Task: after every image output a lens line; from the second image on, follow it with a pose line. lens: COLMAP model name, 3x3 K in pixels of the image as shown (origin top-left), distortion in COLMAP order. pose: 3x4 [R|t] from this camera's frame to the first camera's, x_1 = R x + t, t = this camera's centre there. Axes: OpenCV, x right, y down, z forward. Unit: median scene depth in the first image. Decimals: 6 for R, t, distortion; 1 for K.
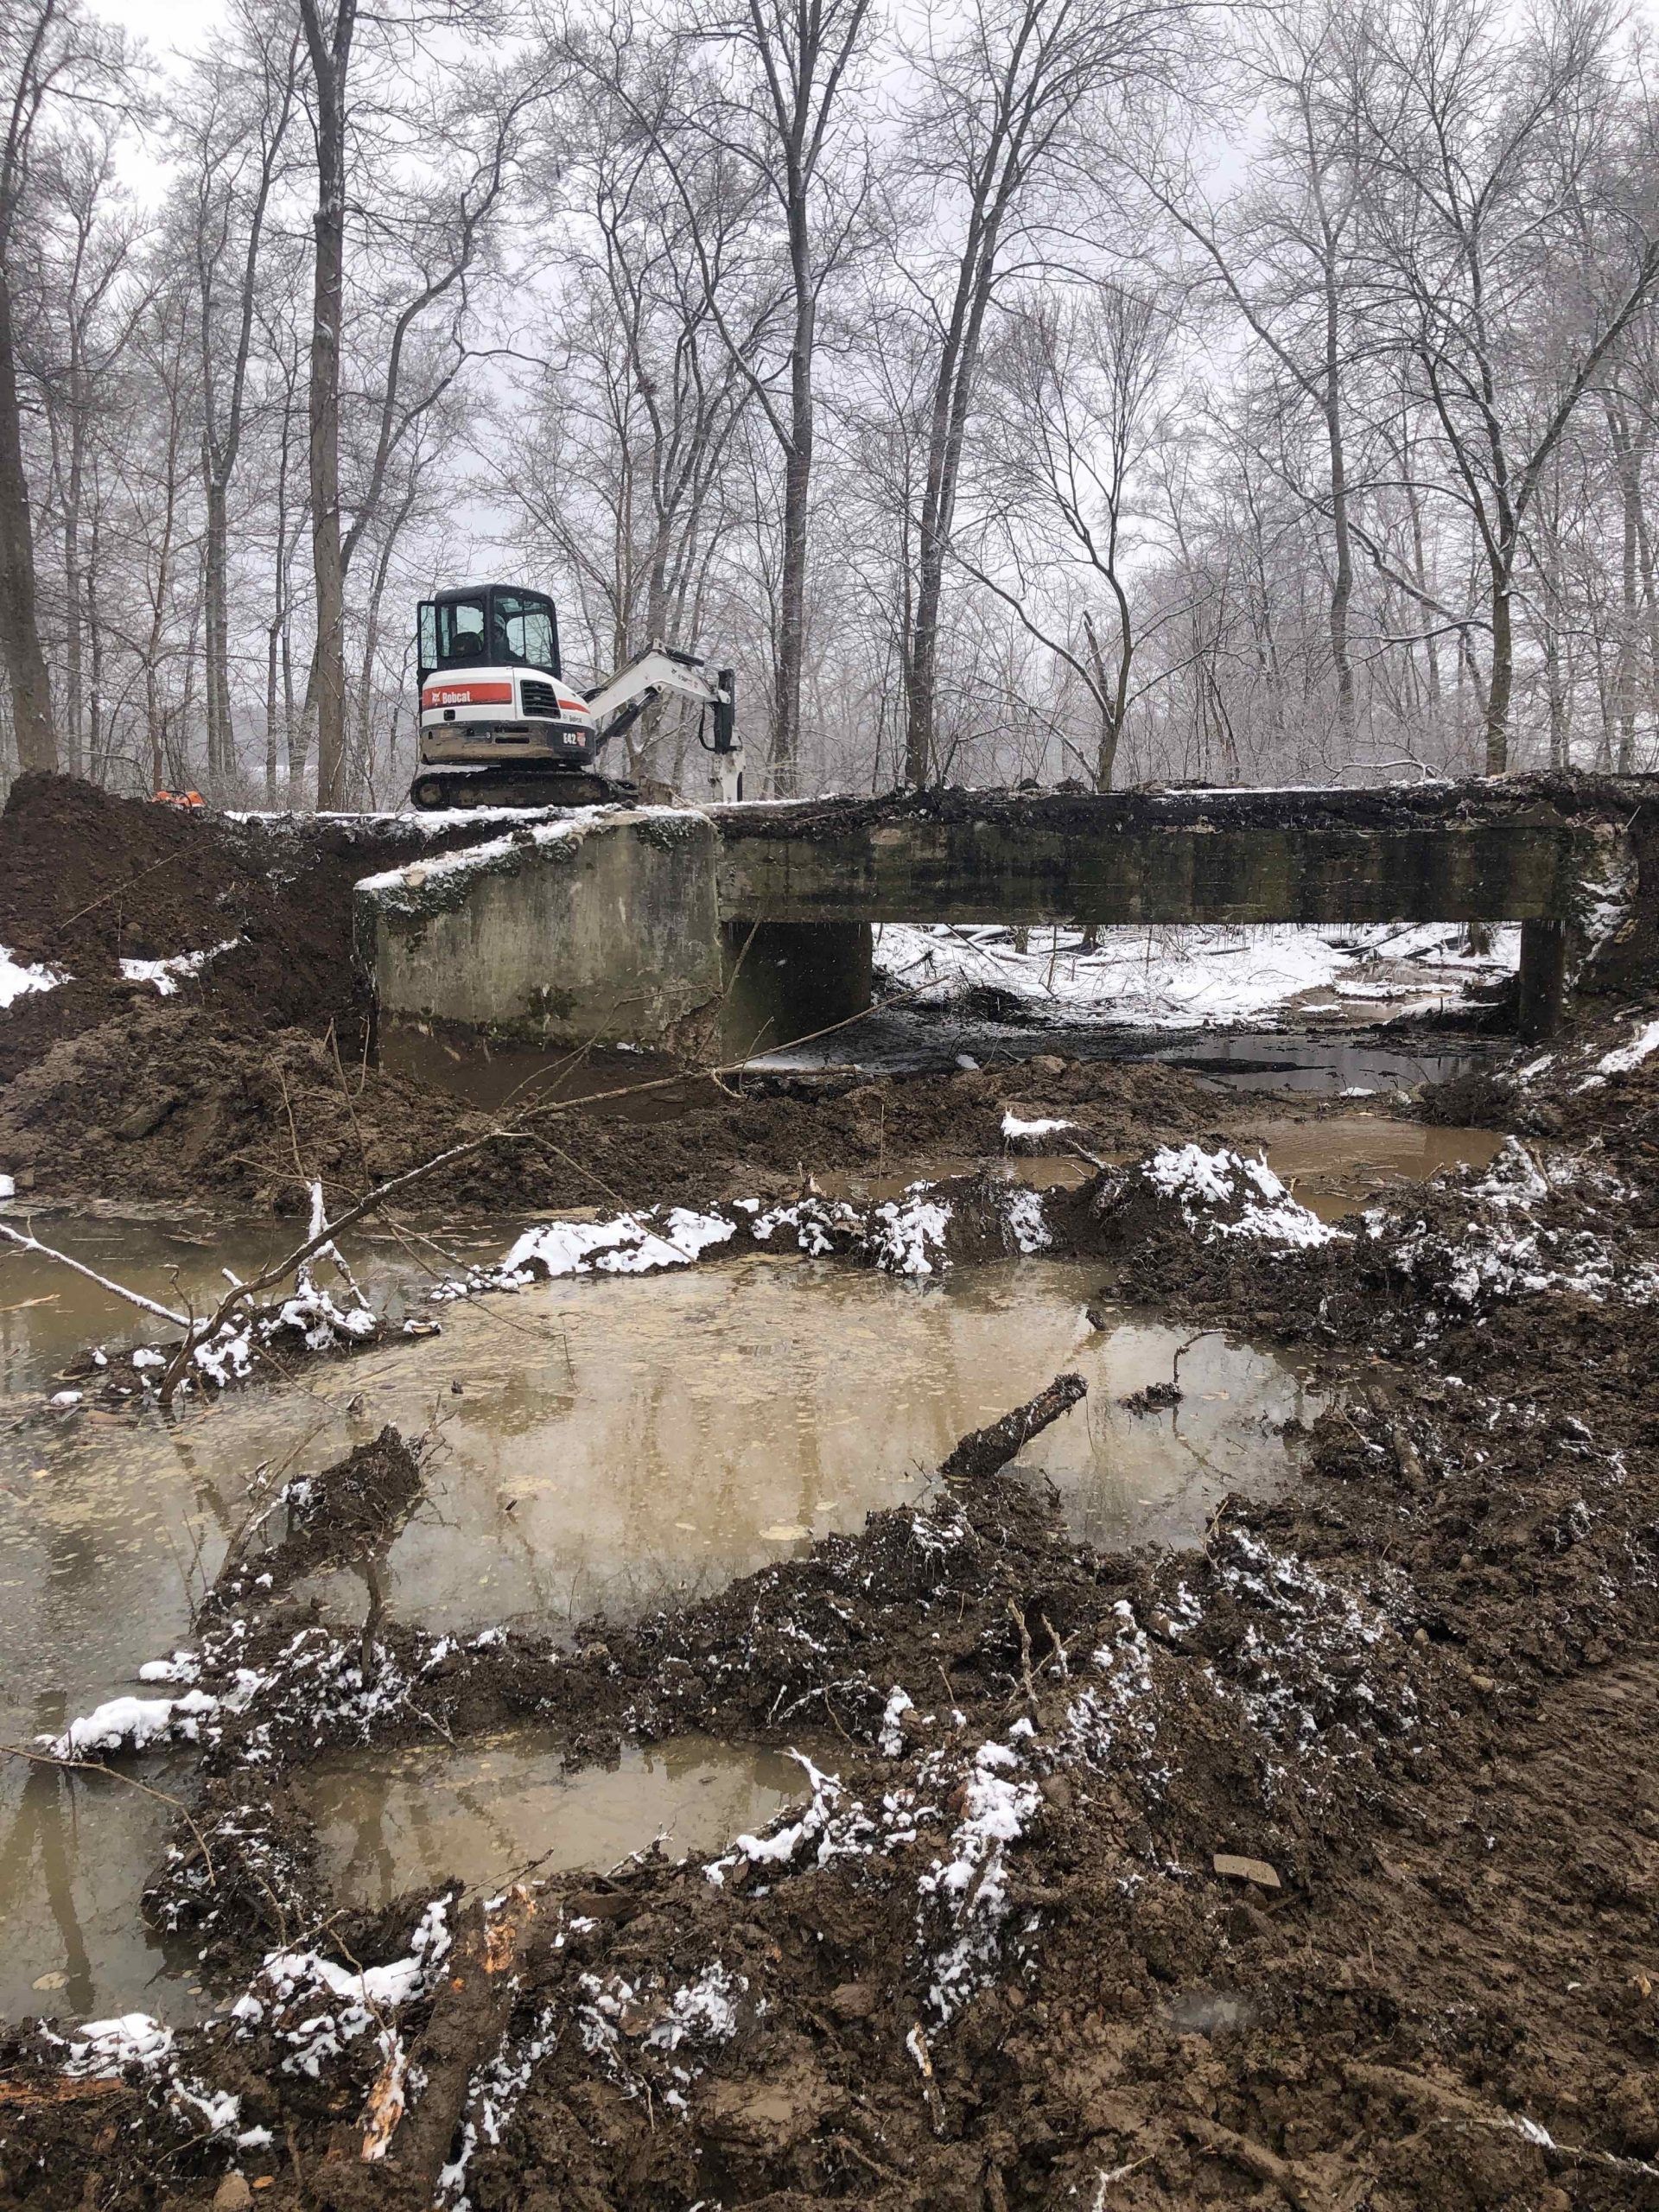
lens RADIAL K [[1834.5, 0, 822.1], [0, 1834.5, 1110.8], [0, 0, 1]] dist [0.137951, -0.264721]
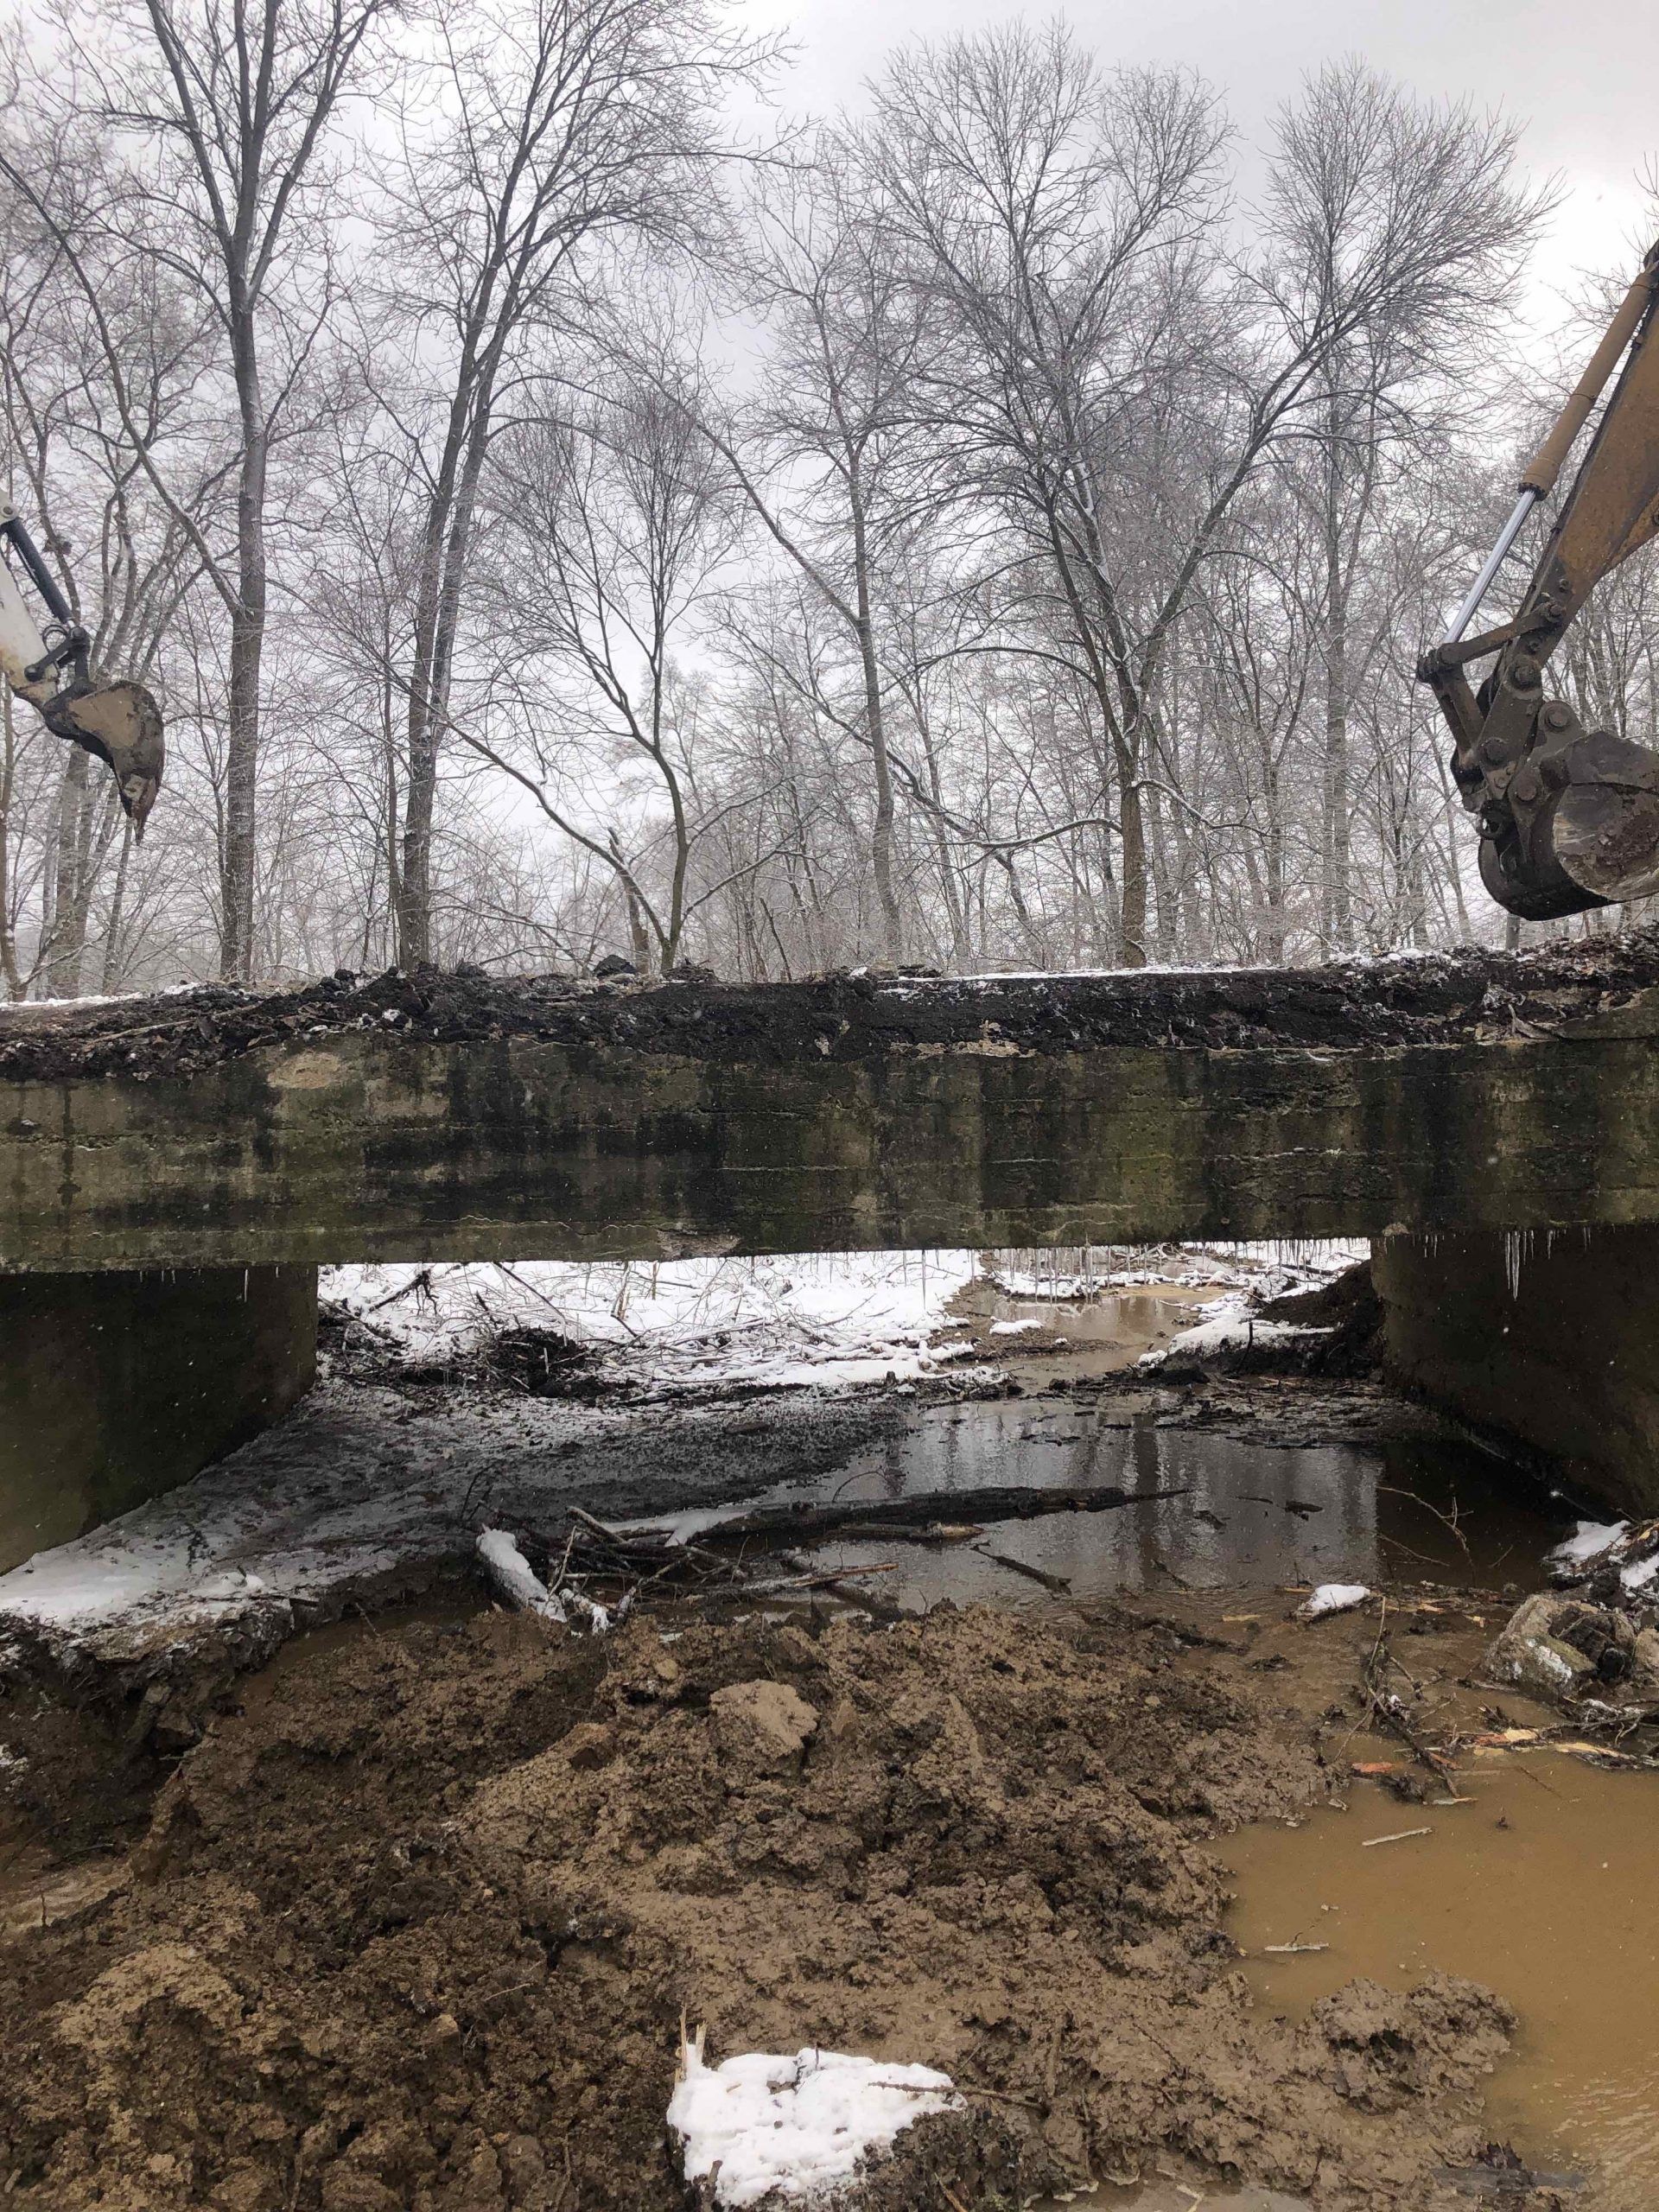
lens RADIAL K [[1852.9, 0, 829.3], [0, 1852.9, 1032.8], [0, 0, 1]] dist [-0.000354, 0.130038]
pose [[0.964249, -0.008204, 0.264871, 0.018408], [0.054805, 0.984085, -0.169033, -0.037123], [-0.259269, 0.177506, 0.949353, 0.264874]]
